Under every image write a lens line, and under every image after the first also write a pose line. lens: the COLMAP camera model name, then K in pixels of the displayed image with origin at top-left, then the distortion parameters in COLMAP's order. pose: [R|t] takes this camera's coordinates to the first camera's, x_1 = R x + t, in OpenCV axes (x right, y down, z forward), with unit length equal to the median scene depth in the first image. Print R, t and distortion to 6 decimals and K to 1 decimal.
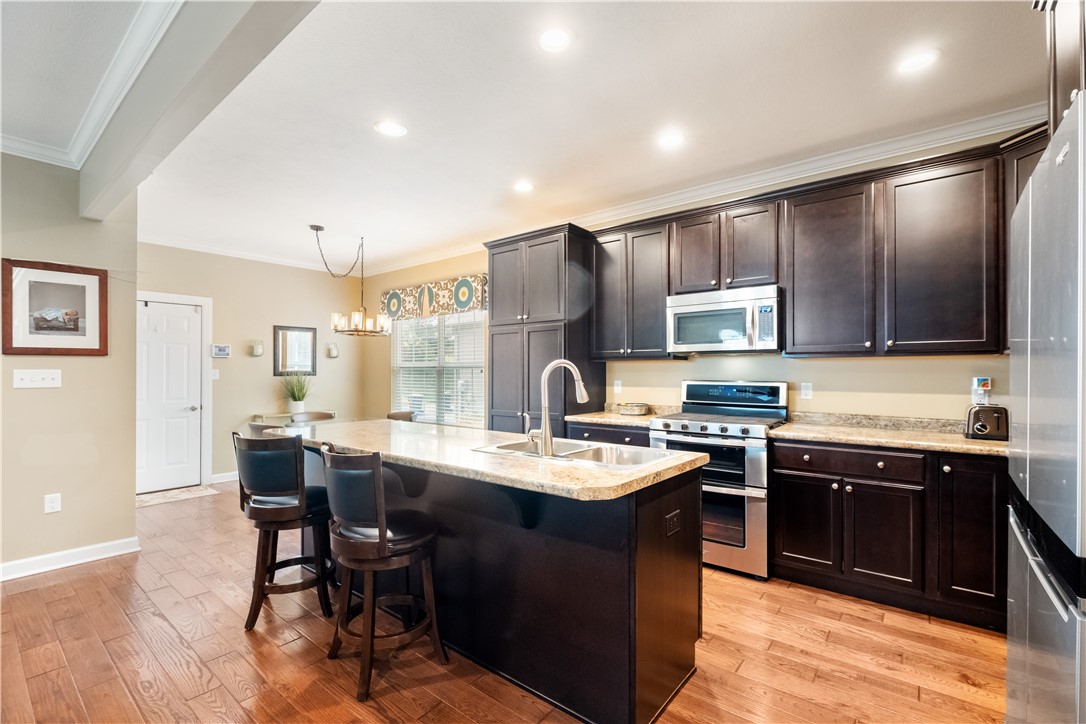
lens RADIAL K [[477.5, 0, 542.3], [0, 477.5, 367.5], [0, 0, 1]] dist [-0.006982, -0.000204]
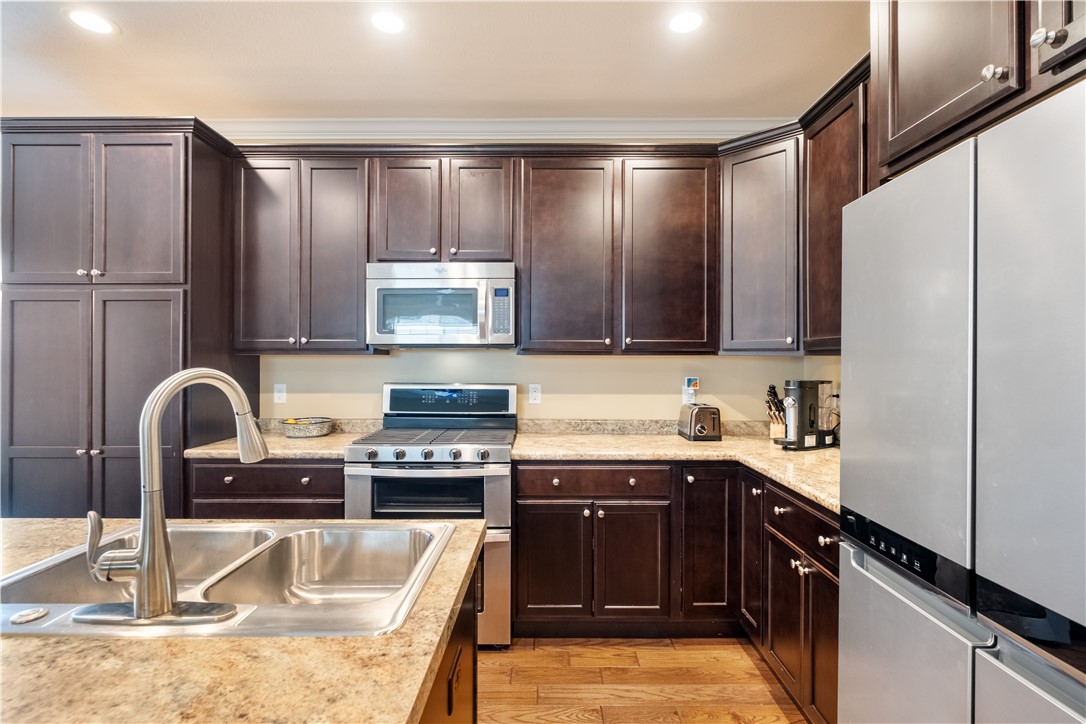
lens RADIAL K [[519.0, 0, 543.1], [0, 519.0, 357.3], [0, 0, 1]] dist [-0.005219, 0.000206]
pose [[0.781915, 0.003721, 0.623374, -0.004544], [-0.006759, 0.999974, 0.002509, -0.015352], [-0.623348, -0.006175, 0.781920, 0.236488]]
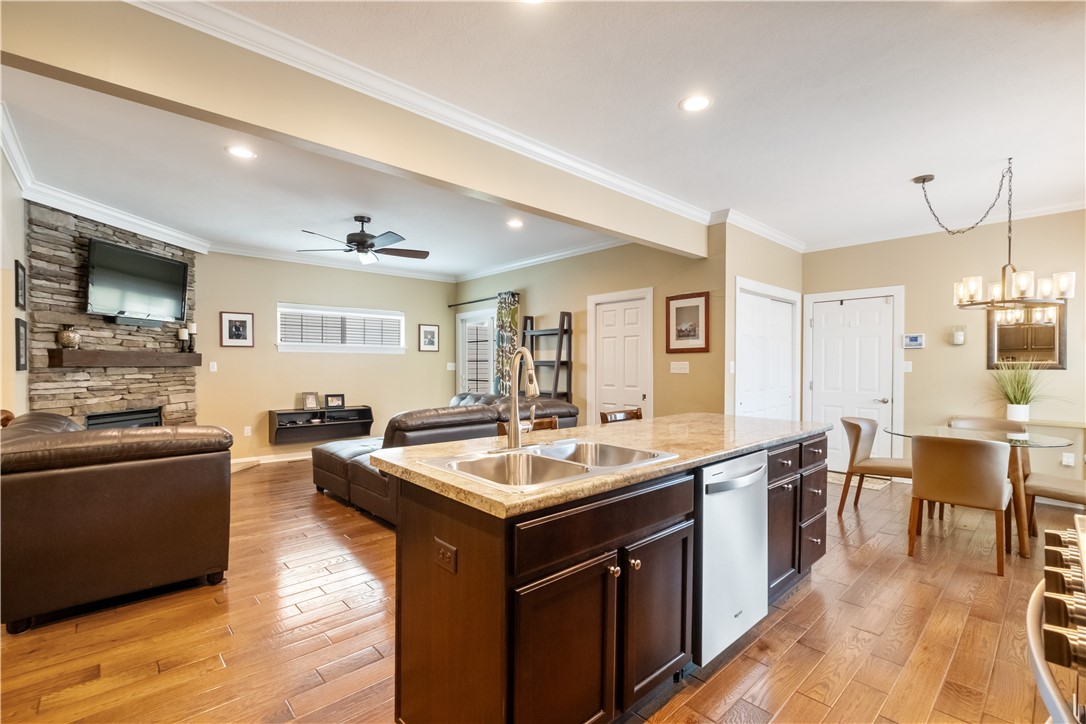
lens RADIAL K [[484.3, 0, 542.8], [0, 484.3, 369.9], [0, 0, 1]] dist [-0.008545, -0.000010]
pose [[-0.150560, 0.011538, -0.988534, 0.492861], [0.007385, 0.999917, 0.010546, 0.008105], [0.988573, -0.005712, -0.150633, 0.618044]]
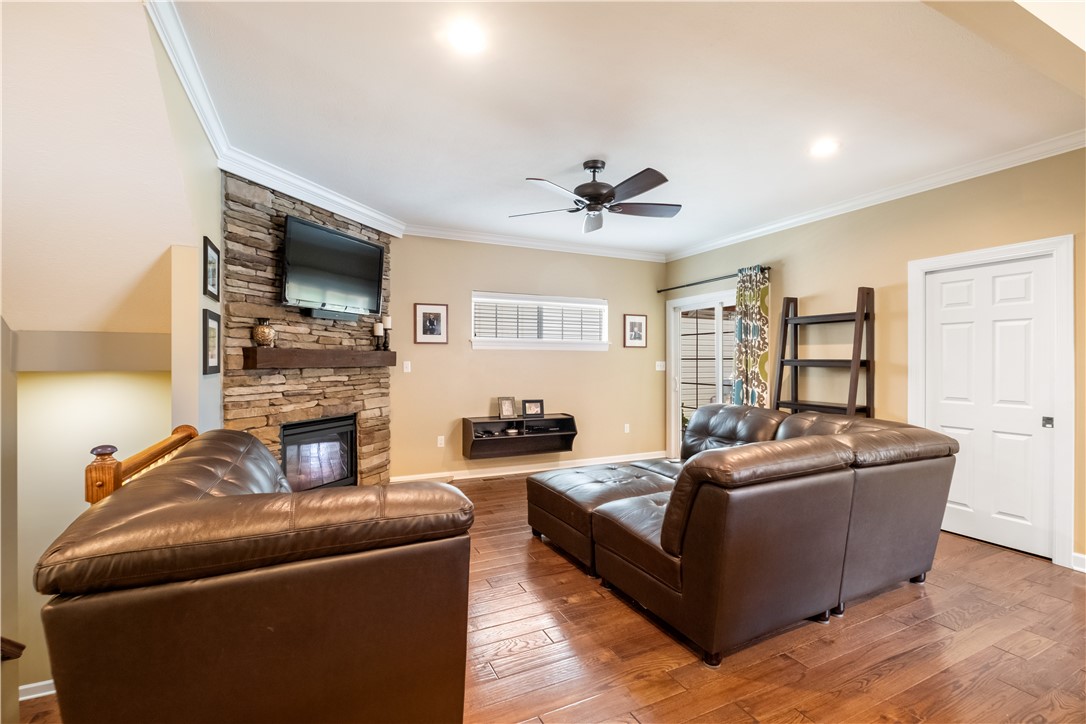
lens RADIAL K [[485.1, 0, 543.7], [0, 485.1, 359.7], [0, 0, 1]] dist [-0.002376, -0.000275]
pose [[-0.434043, -0.001598, -0.900891, 0.187705], [0.006214, 0.999969, -0.004768, -0.003923], [0.900871, -0.007667, -0.434020, 0.283331]]
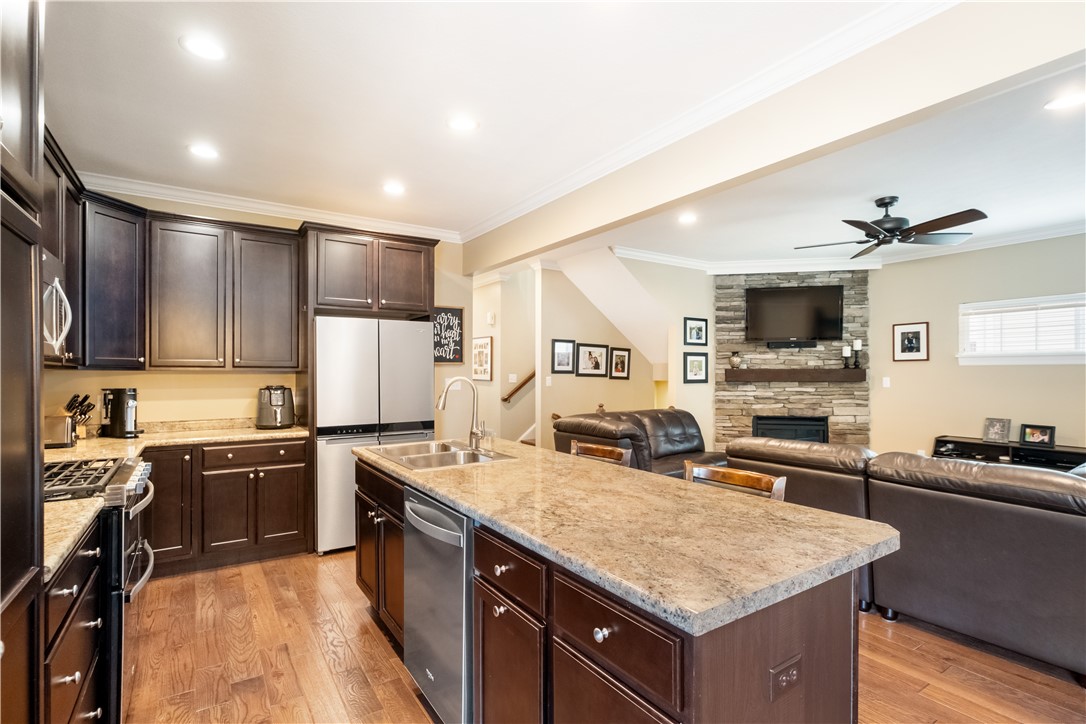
lens RADIAL K [[521.8, 0, 543.1], [0, 521.8, 371.8], [0, 0, 1]] dist [-0.004957, 0.000165]
pose [[-0.953039, 0.000642, 0.302848, -0.316973], [-0.002127, 0.999959, -0.008815, -0.009011], [-0.302841, -0.009045, -0.952998, 1.193496]]
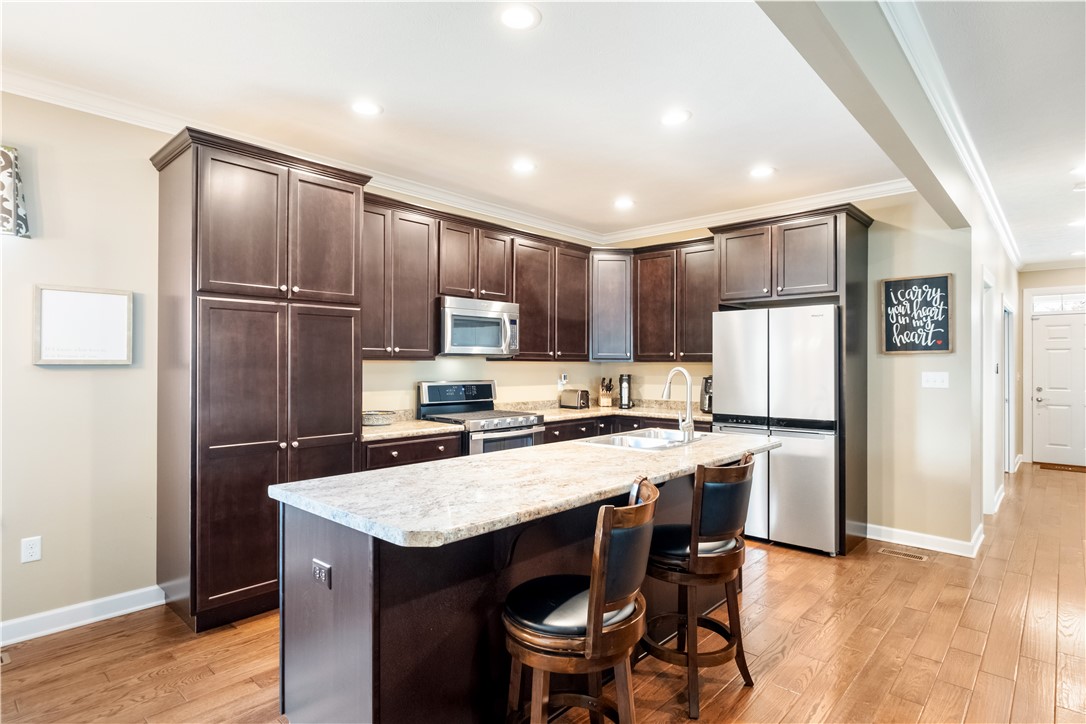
lens RADIAL K [[571.9, 0, 543.0], [0, 571.9, 362.0], [0, 0, 1]] dist [-0.002266, -0.000654]
pose [[0.065979, 0.003329, 0.997815, -0.812143], [-0.010156, 0.999945, -0.002665, -0.012154], [-0.997769, -0.009958, 0.066009, 0.660524]]
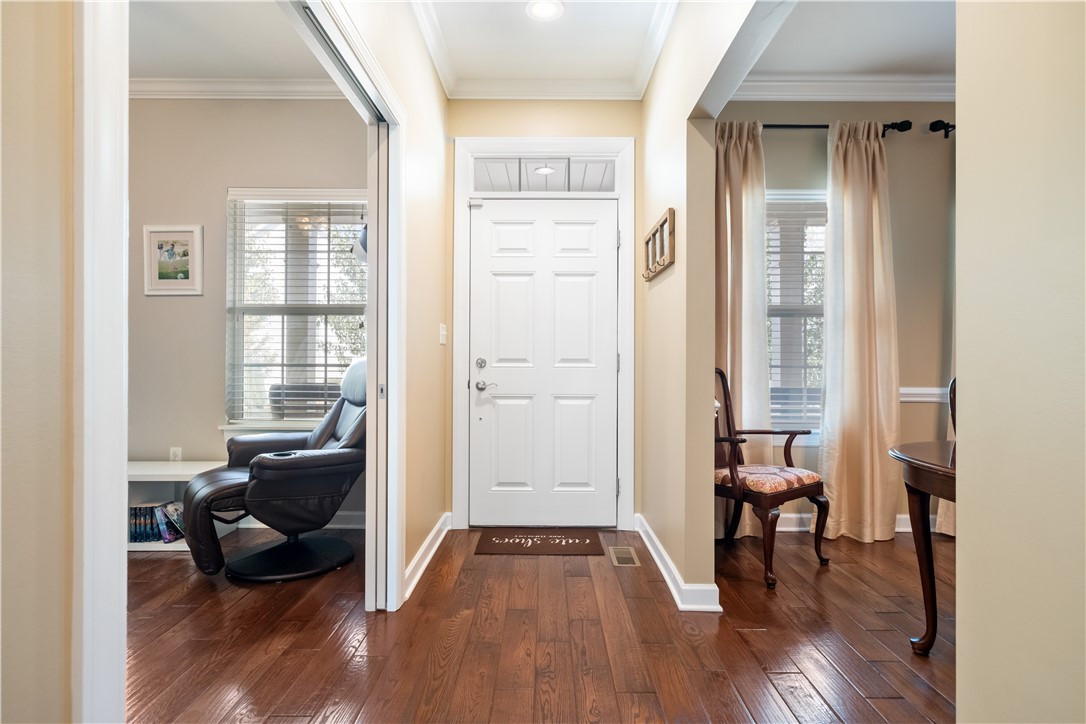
lens RADIAL K [[547.4, 0, 543.0], [0, 547.4, 362.0], [0, 0, 1]] dist [-0.001707, -0.000114]
pose [[-0.620241, -0.003261, 0.784405, 0.553559], [-0.009412, 0.999950, -0.003285, 0.060361], [-0.784355, -0.009420, -0.620241, -0.477113]]
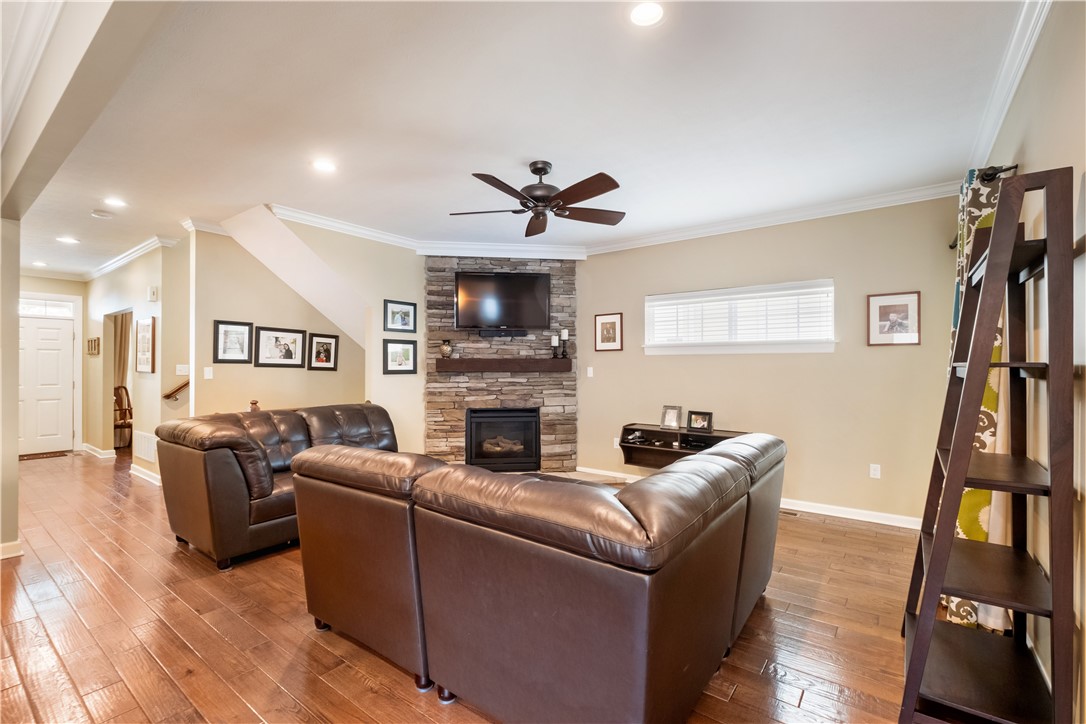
lens RADIAL K [[479.2, 0, 541.9], [0, 479.2, 364.1], [0, 0, 1]] dist [-0.001405, -0.000833]
pose [[-0.999558, 0.000957, -0.029713, -0.637485], [0.001323, 0.999924, -0.012286, 0.000251], [0.029699, -0.012320, -0.999483, 0.839829]]
